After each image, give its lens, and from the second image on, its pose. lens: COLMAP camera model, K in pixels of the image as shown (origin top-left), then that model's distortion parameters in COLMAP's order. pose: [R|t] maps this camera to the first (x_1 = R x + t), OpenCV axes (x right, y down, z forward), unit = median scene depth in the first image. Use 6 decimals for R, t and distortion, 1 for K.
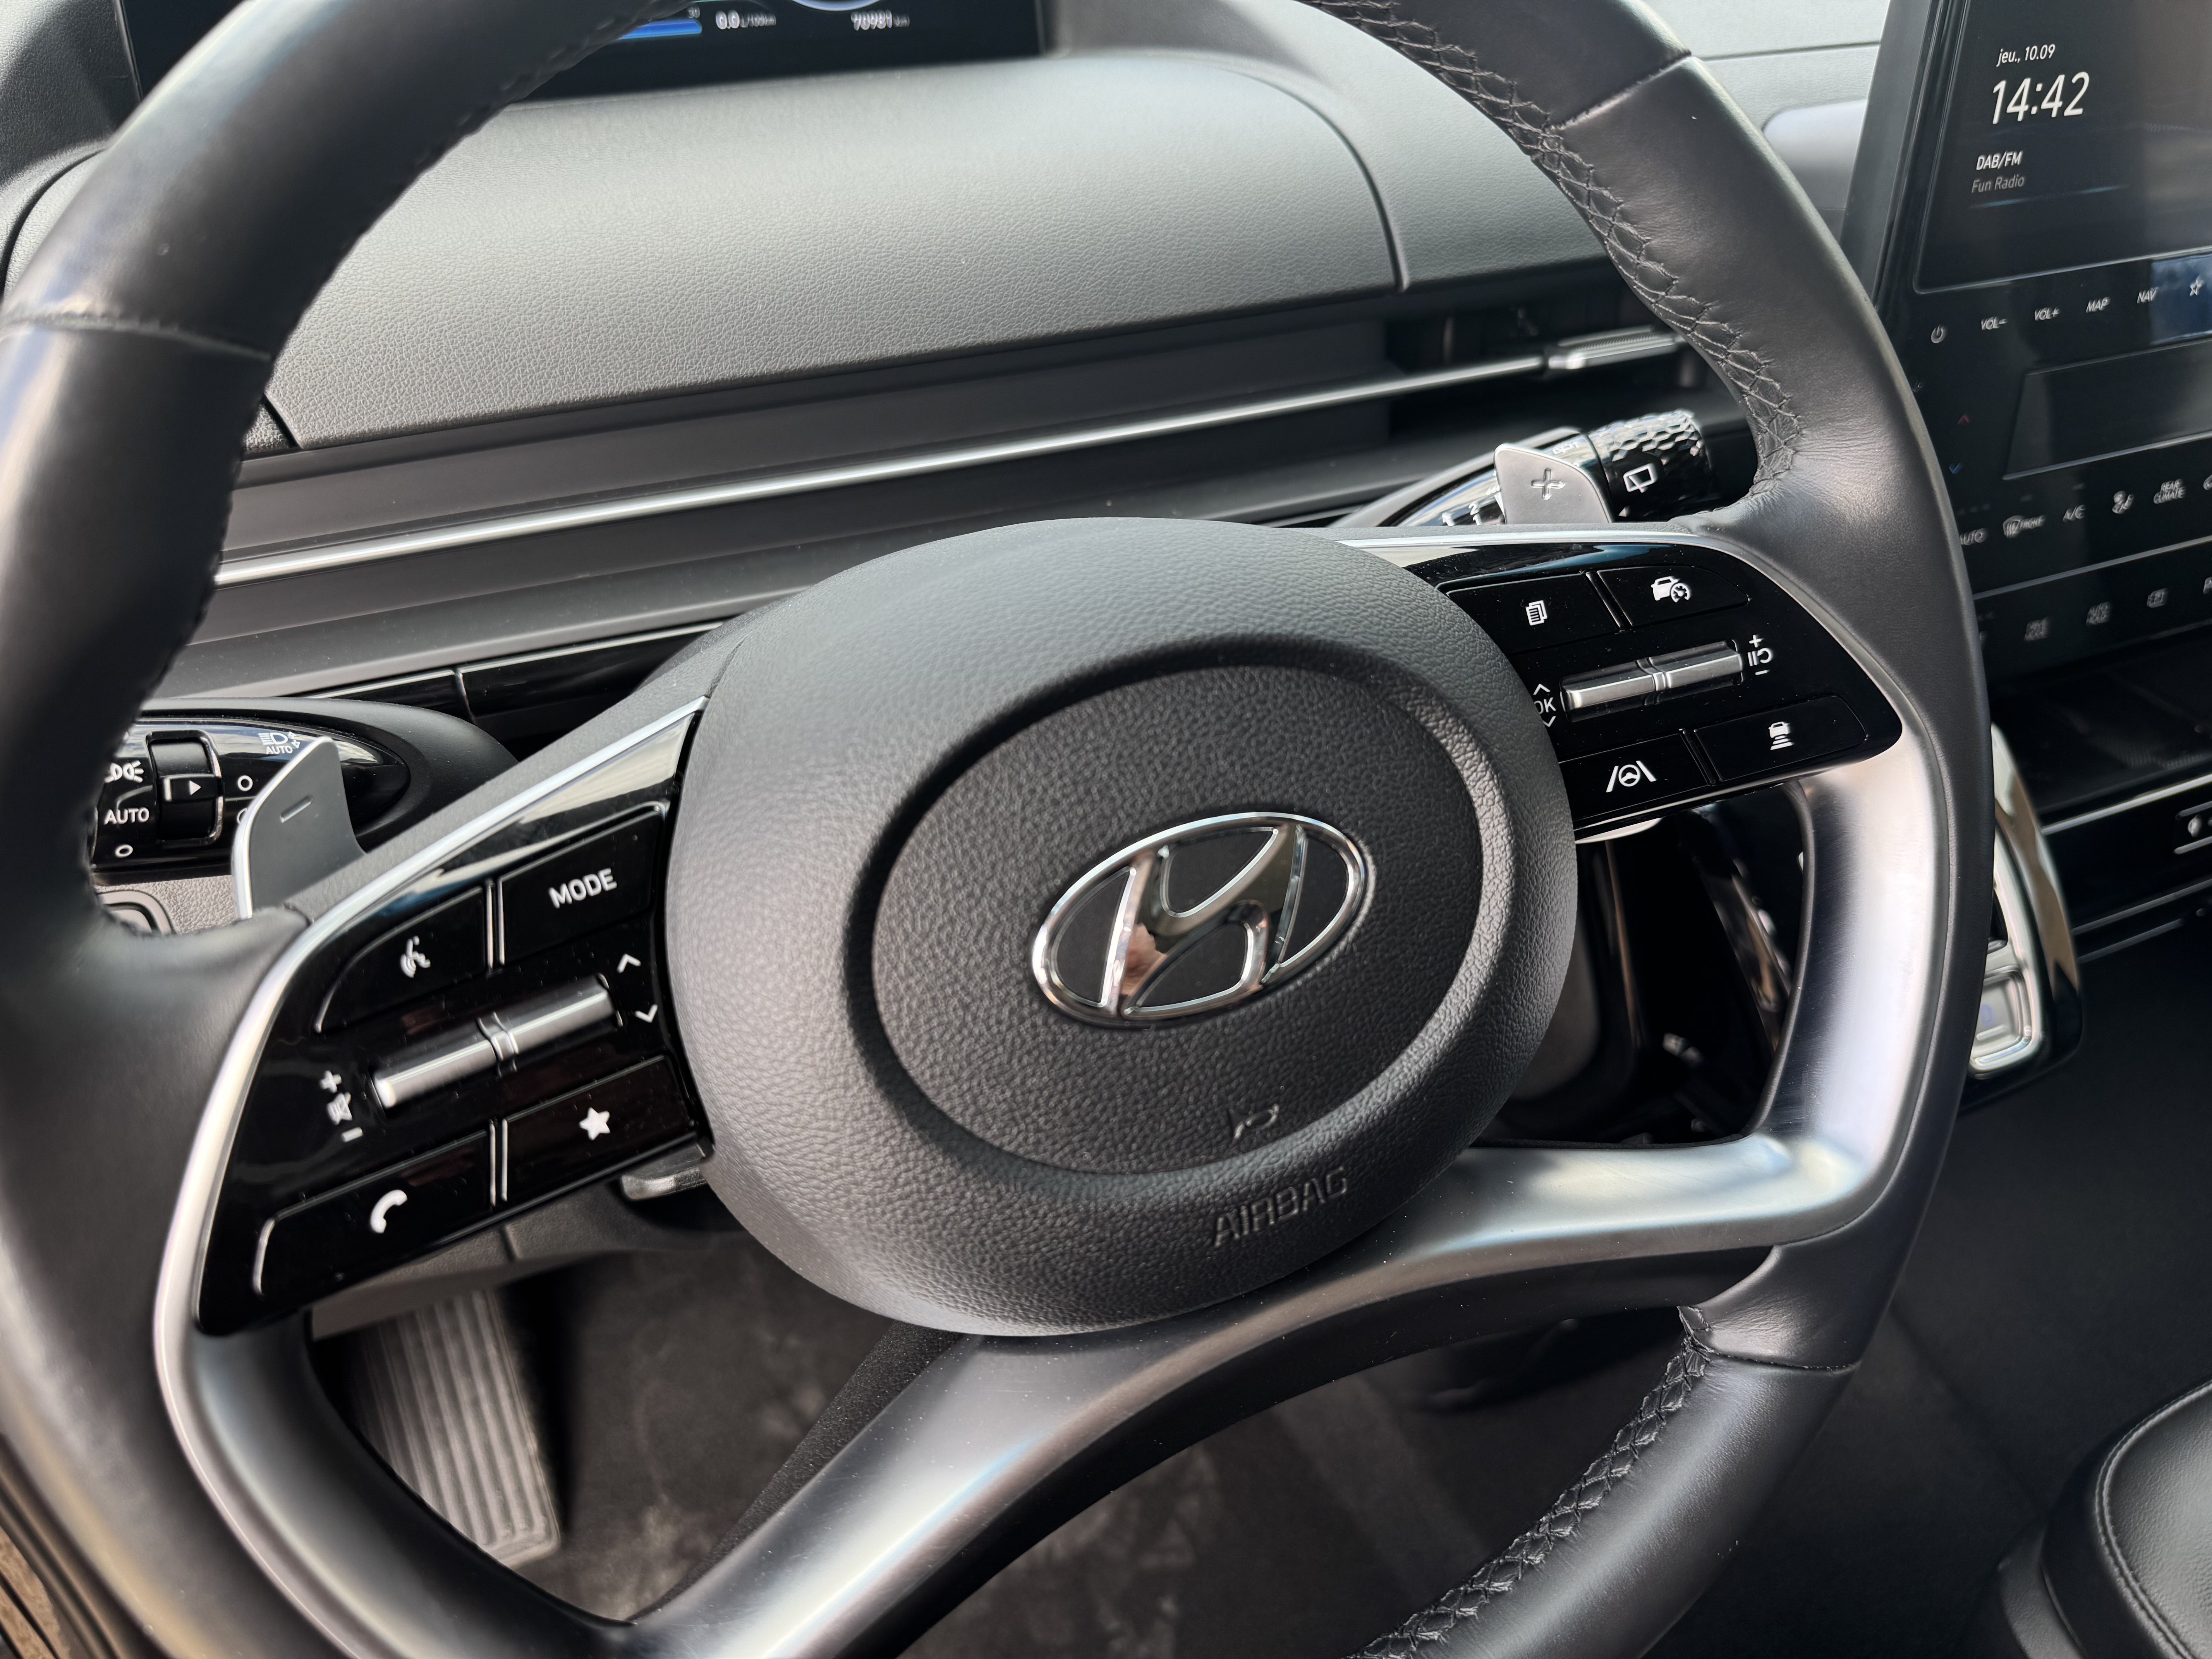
lens RADIAL K [[1585.2, 0, 1115.6], [0, 1585.2, 836.7], [0, 0, 1]] dist [0.022234, -0.025185]
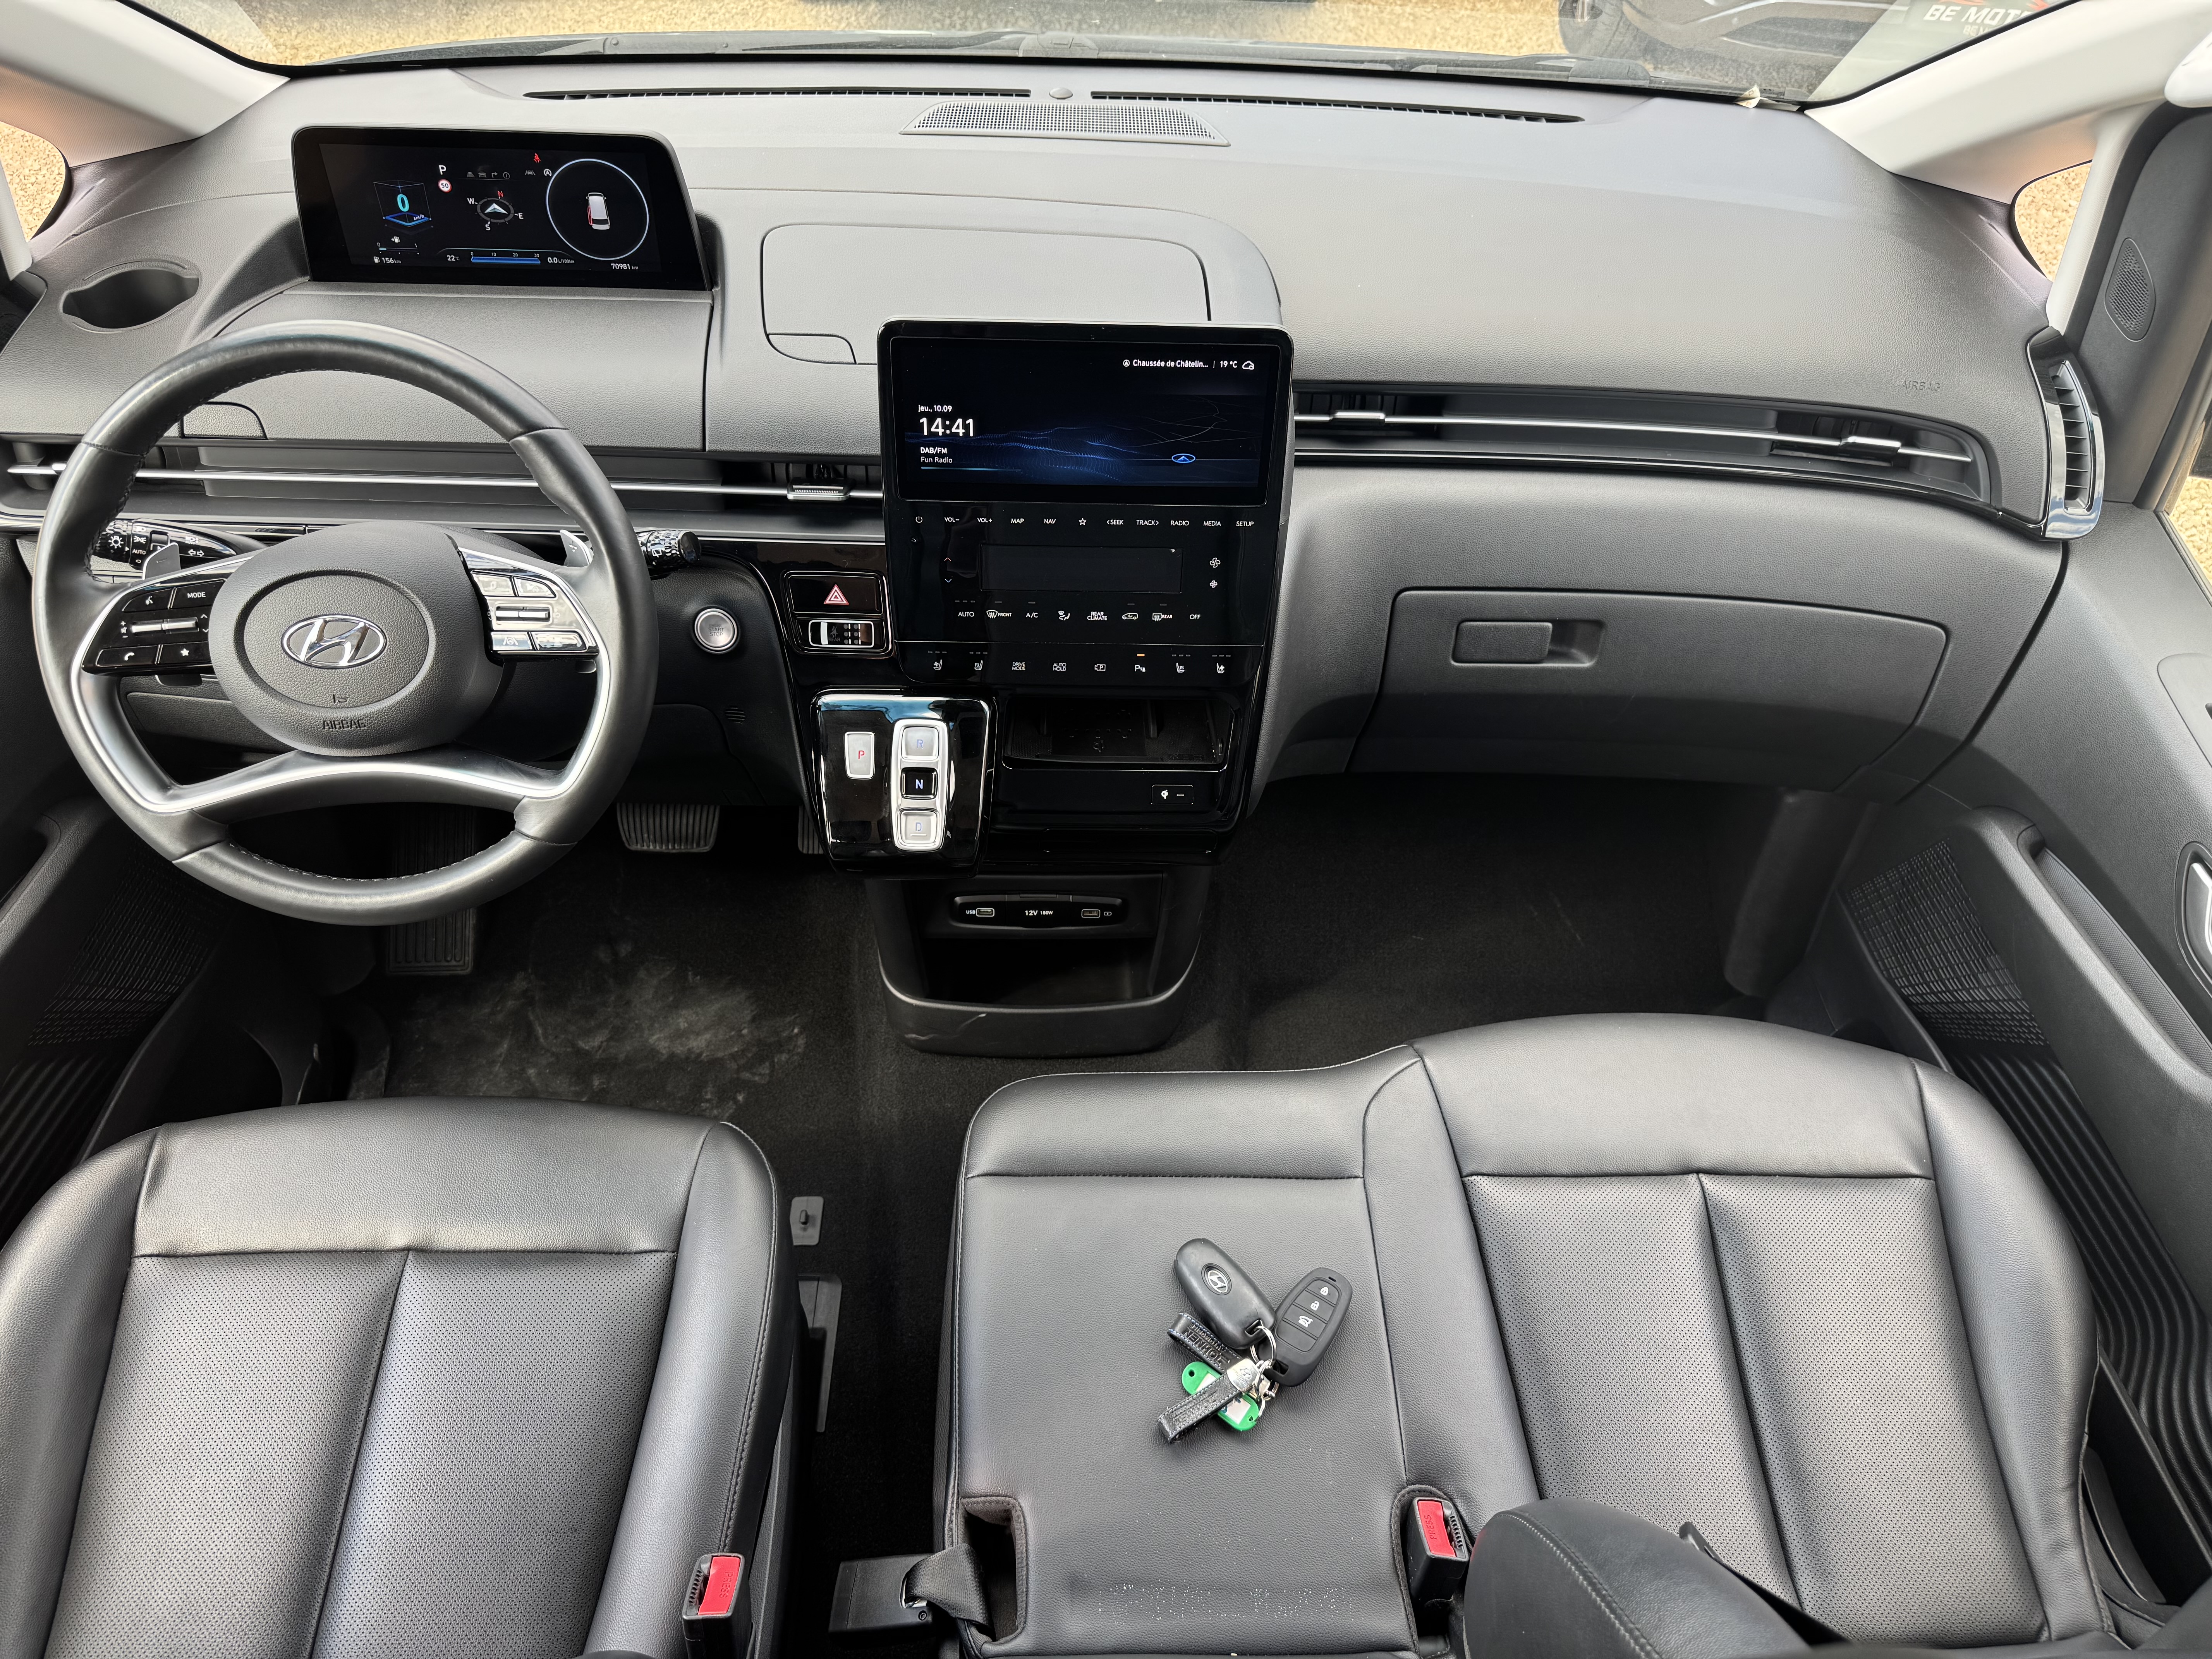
lens RADIAL K [[1585.2, 0, 1115.6], [0, 1585.2, 836.7], [0, 0, 1]] dist [0.022234, -0.025185]
pose [[0.922500, 0.271898, -0.273981, 1.589836], [-0.251829, 0.961877, 0.106651, -0.203974], [0.292535, -0.029389, 0.955803, -1.123516]]
